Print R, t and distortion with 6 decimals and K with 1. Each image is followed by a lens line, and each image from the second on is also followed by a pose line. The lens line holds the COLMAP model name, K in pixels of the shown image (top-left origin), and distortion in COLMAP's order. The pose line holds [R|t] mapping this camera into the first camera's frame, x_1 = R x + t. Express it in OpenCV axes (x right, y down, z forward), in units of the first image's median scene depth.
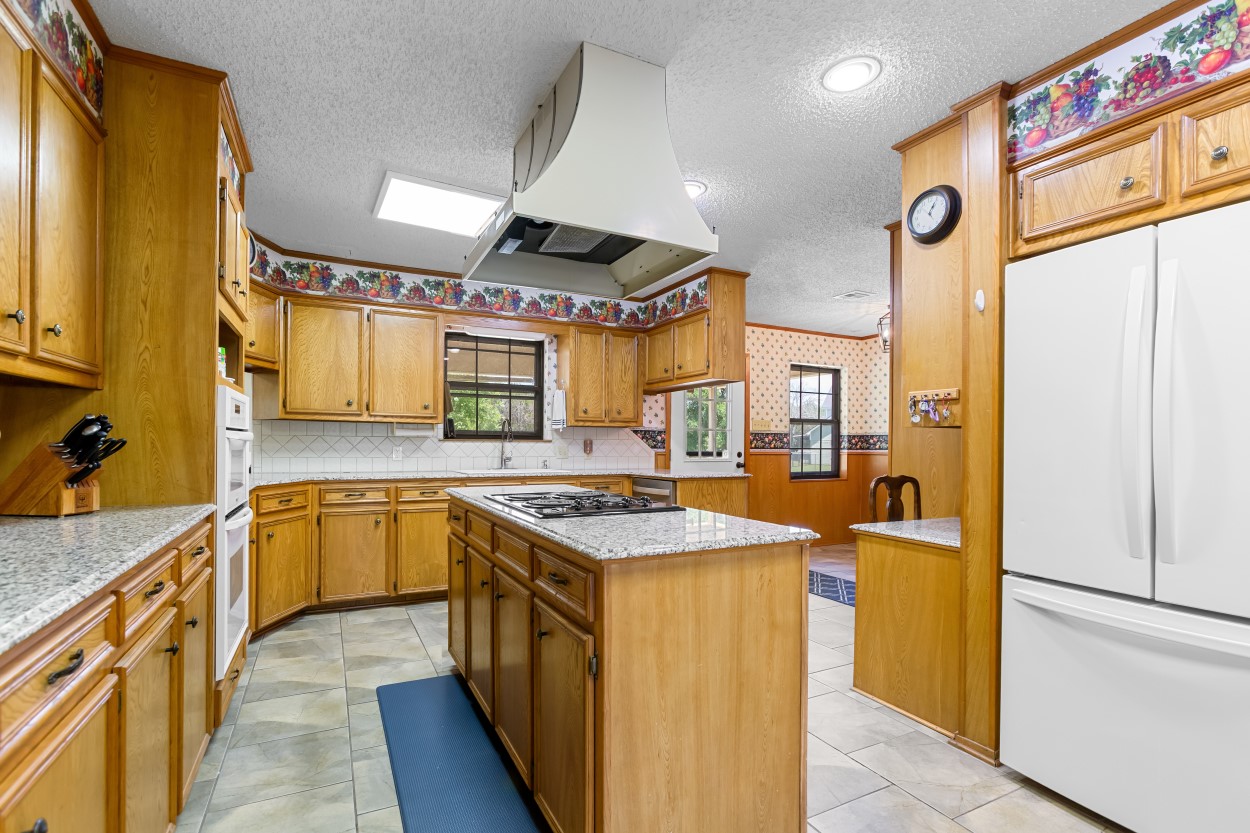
lens RADIAL K [[578.4, 0, 626.0], [0, 578.4, 440.4], [0, 0, 1]] dist [-0.021486, 0.011775]
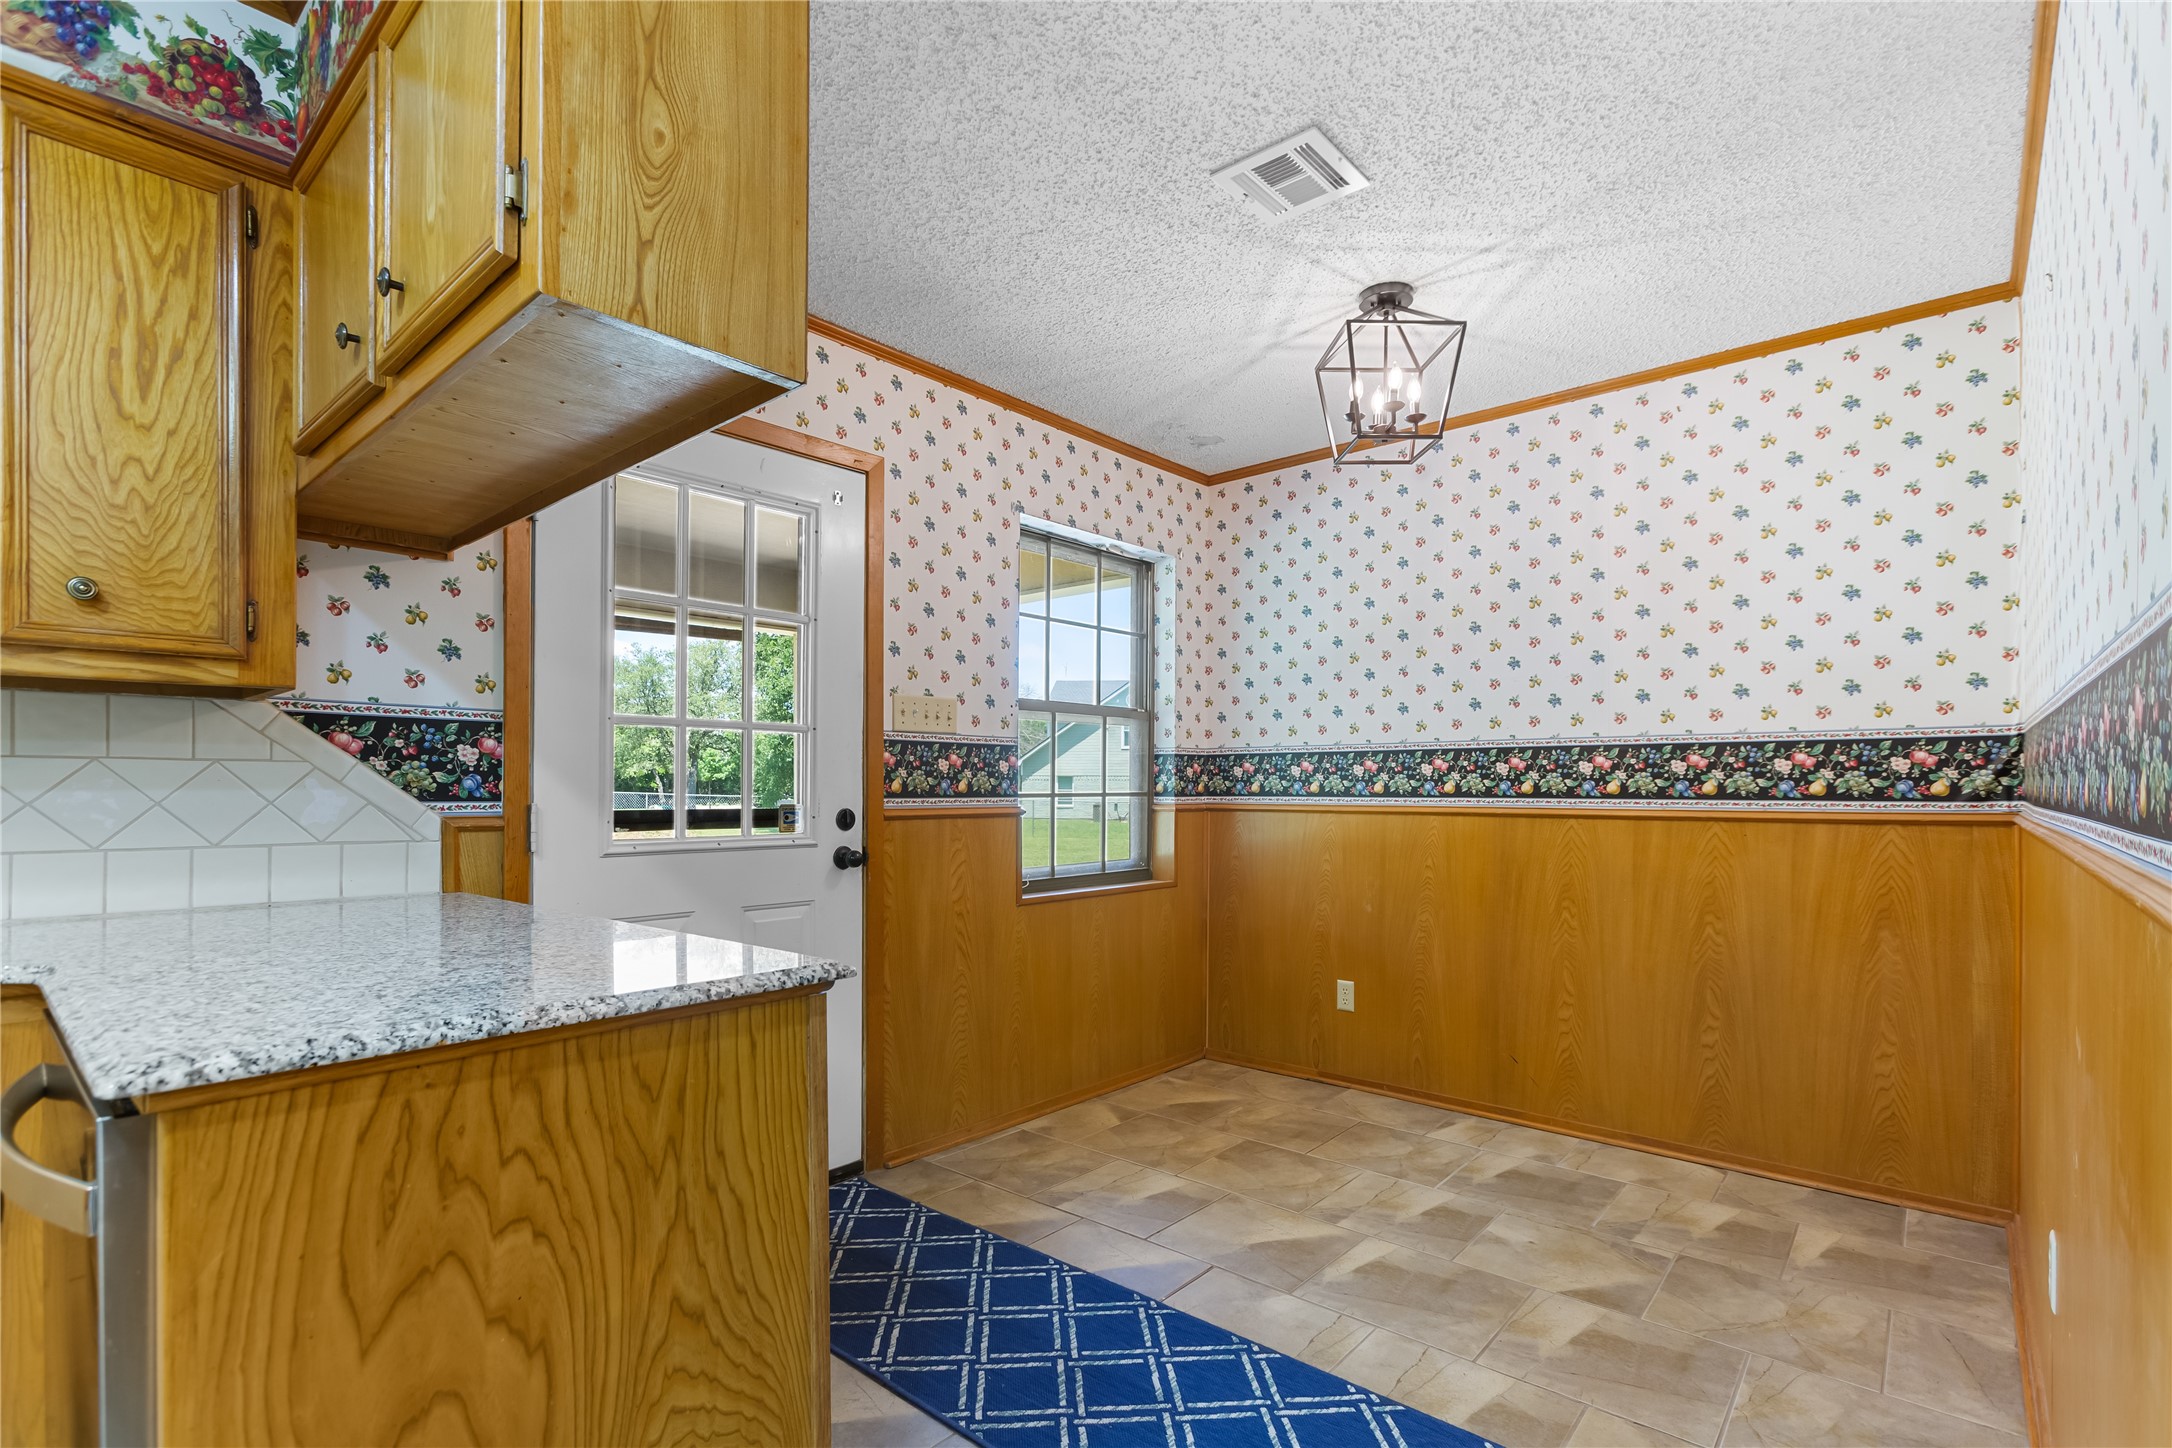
lens RADIAL K [[1005.1, 0, 1077.6], [0, 1005.1, 787.2], [0, 0, 1]] dist [-0.021486, 0.011775]
pose [[0.932140, -0.005147, 0.362061, 0.163904], [0.001004, 0.999932, 0.011632, 0.005138], [-0.362096, -0.010479, 0.932082, 0.669453]]
